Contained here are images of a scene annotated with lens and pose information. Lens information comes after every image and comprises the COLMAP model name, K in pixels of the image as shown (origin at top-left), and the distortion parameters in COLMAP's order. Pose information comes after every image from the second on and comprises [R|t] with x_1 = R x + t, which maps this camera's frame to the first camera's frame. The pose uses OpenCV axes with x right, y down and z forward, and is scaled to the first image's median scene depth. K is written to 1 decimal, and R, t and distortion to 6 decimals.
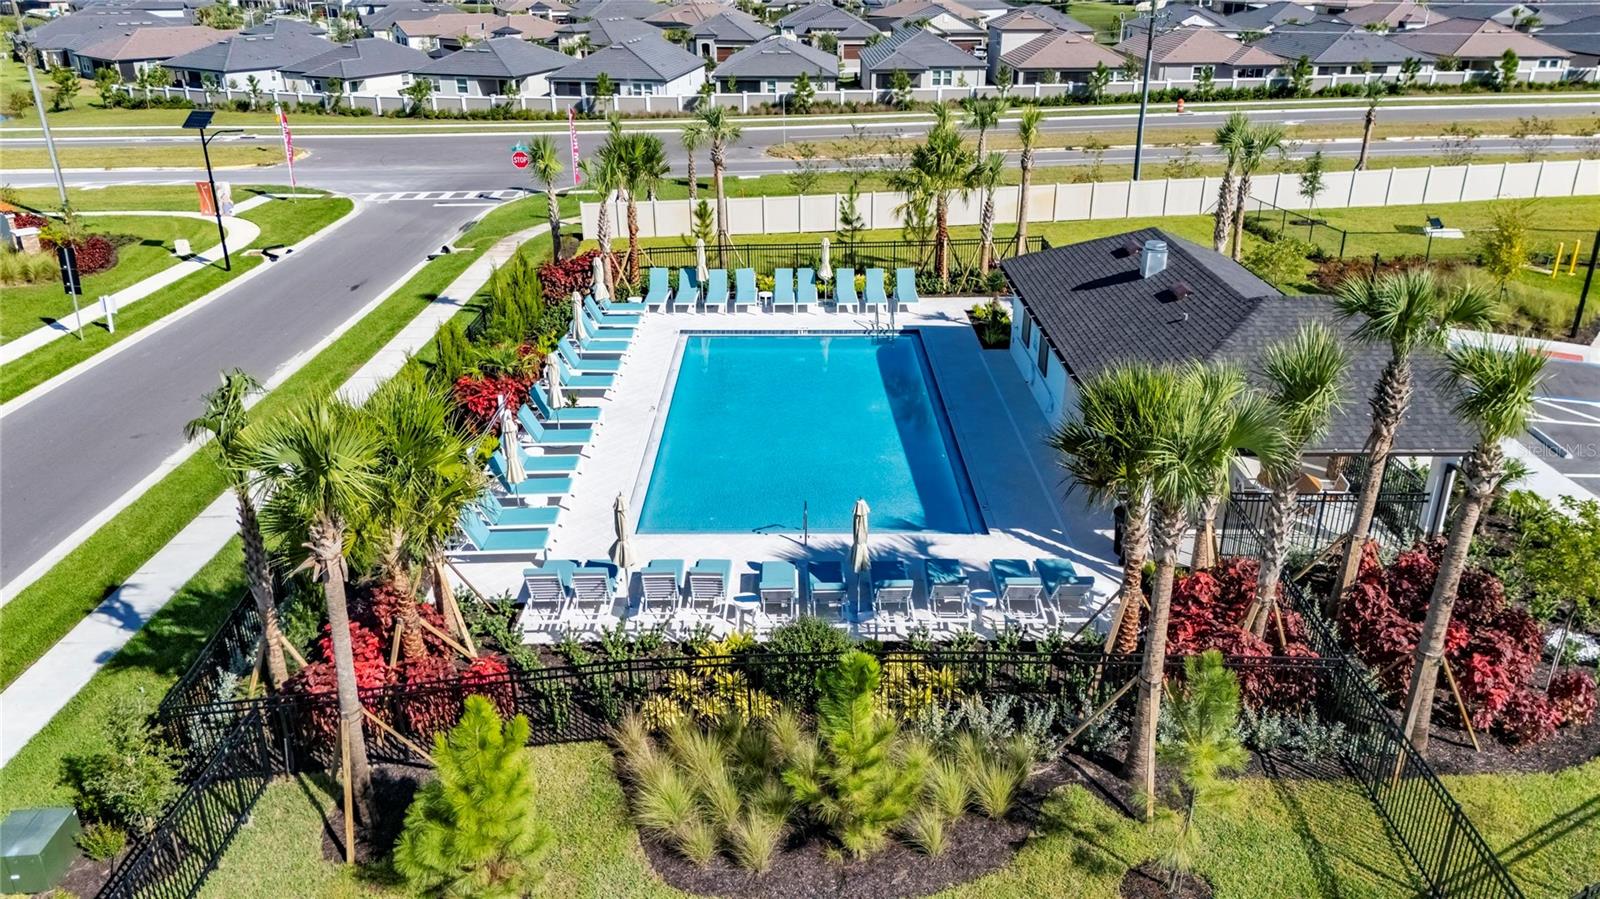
lens RADIAL K [[1171.6, 0, 800.0], [0, 1171.6, 449.5], [0, 0, 1]] dist [0.078535, -0.078376]
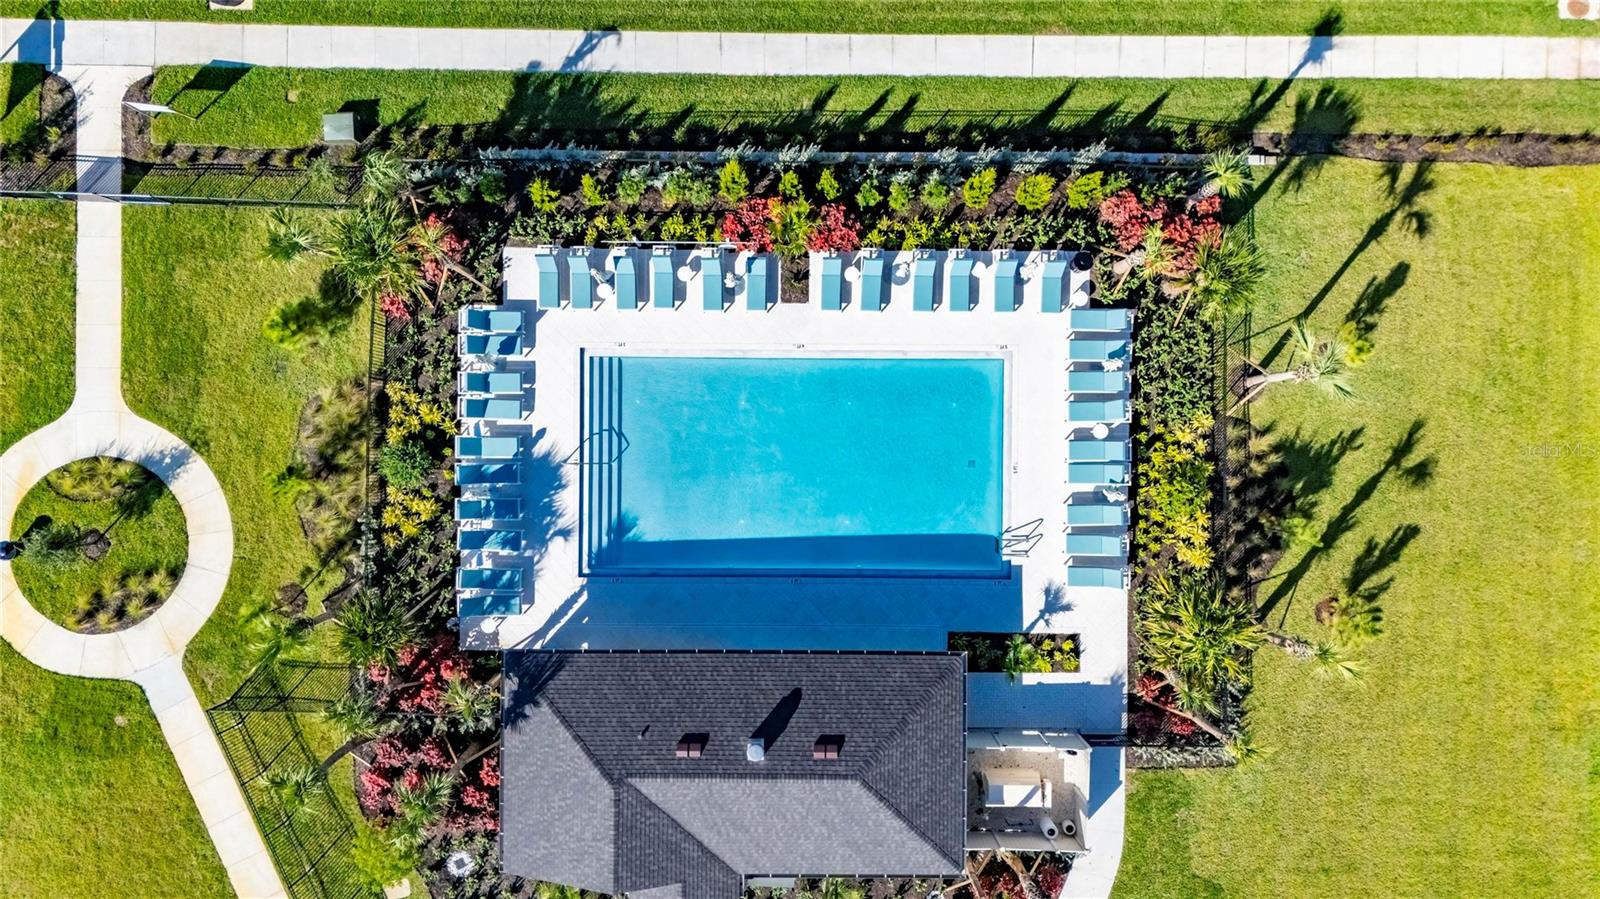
lens RADIAL K [[1171.6, 0, 800.0], [0, 1171.6, 449.5], [0, 0, 1]] dist [0.078535, -0.078376]
pose [[-0.014547, 0.999836, 0.010748, -0.031204], [-0.387703, -0.015549, 0.921653, -1.366772], [0.921670, 0.009240, 0.387865, 0.584439]]
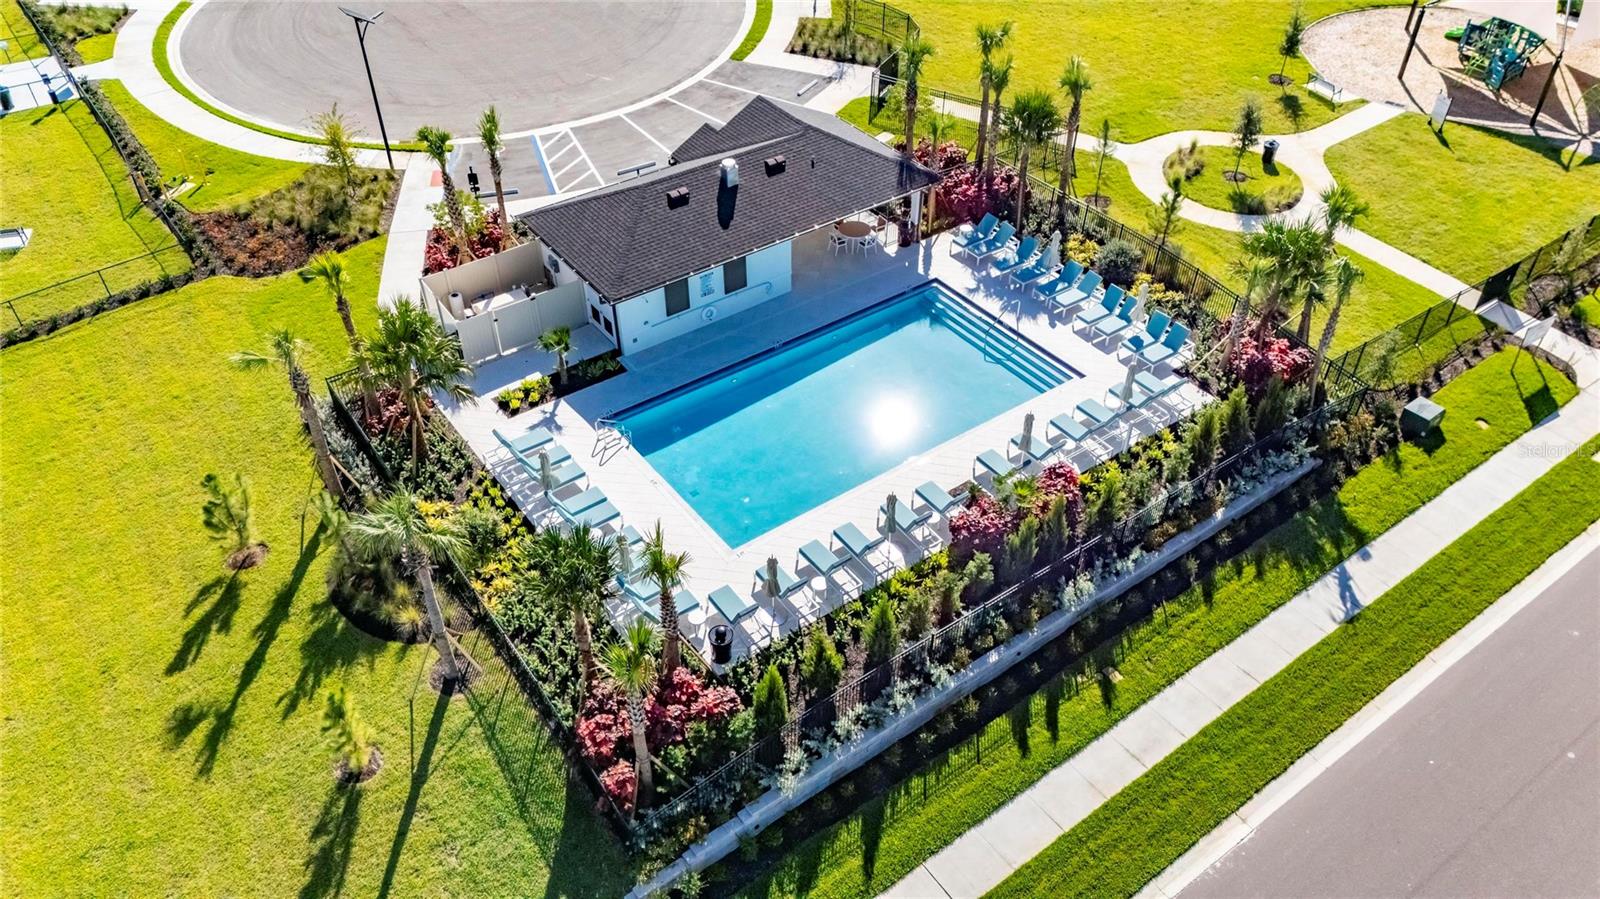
lens RADIAL K [[1171.6, 0, 800.0], [0, 1171.6, 449.5], [0, 0, 1]] dist [0.078535, -0.078376]
pose [[-0.582424, -0.529376, 0.616882, -0.876183], [0.316593, 0.551236, 0.771951, -1.121276], [-0.748700, 0.644903, -0.153456, 1.440724]]
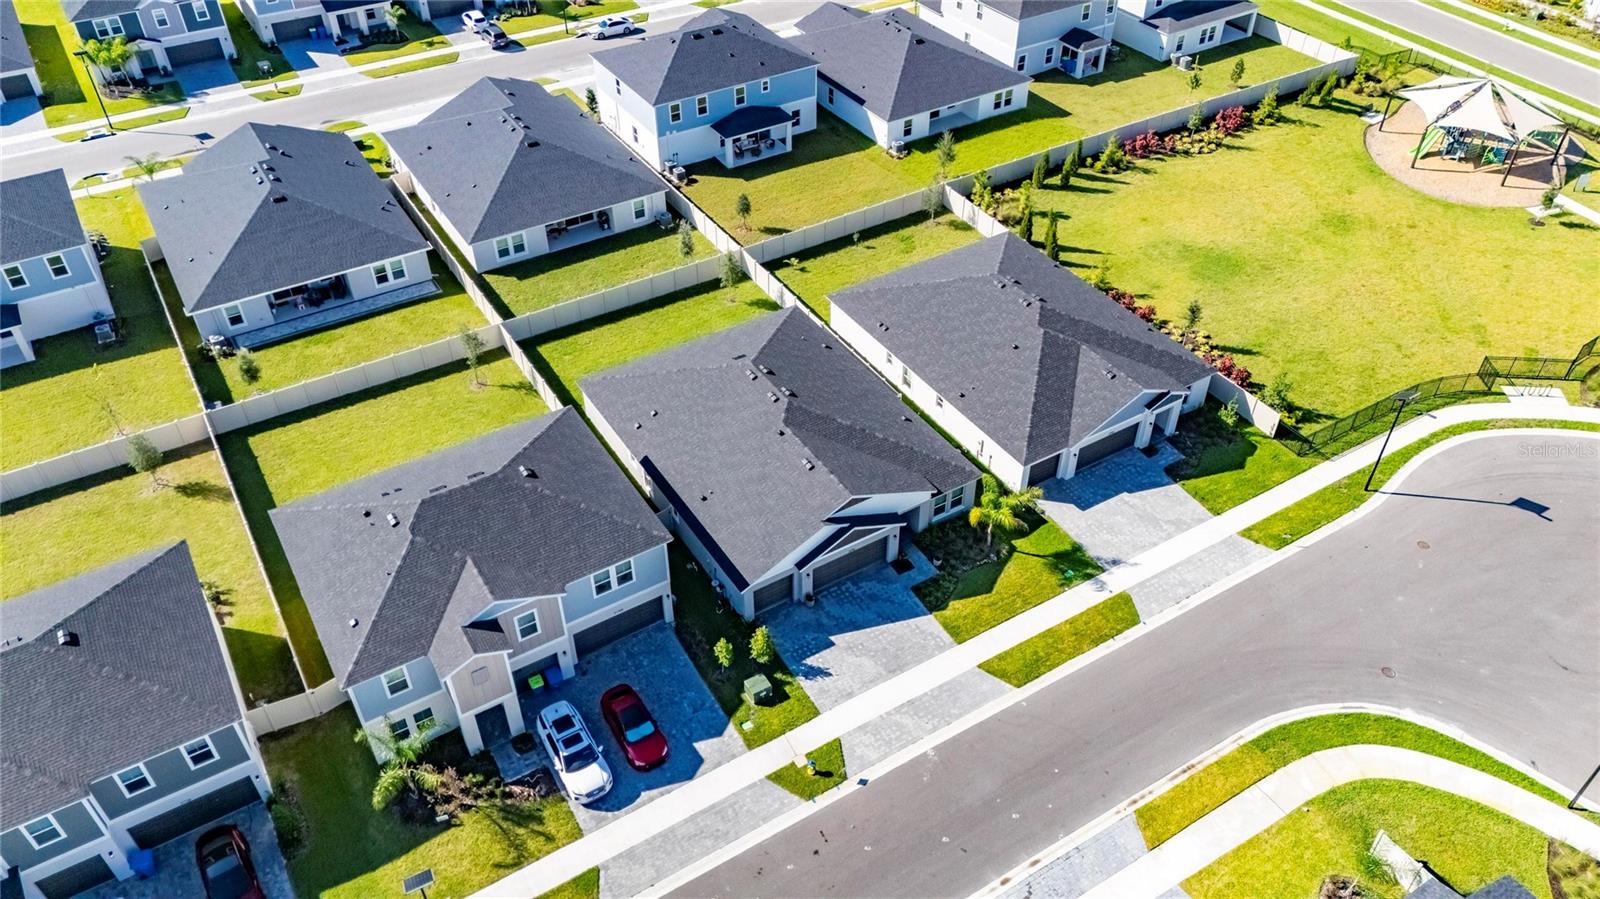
lens RADIAL K [[1171.6, 0, 800.0], [0, 1171.6, 449.5], [0, 0, 1]] dist [0.078535, -0.078376]
pose [[-0.857504, 0.339034, -0.386965, 3.556610], [-0.192946, 0.485328, 0.852777, -1.692492], [0.476926, 0.805923, -0.350755, 0.731139]]
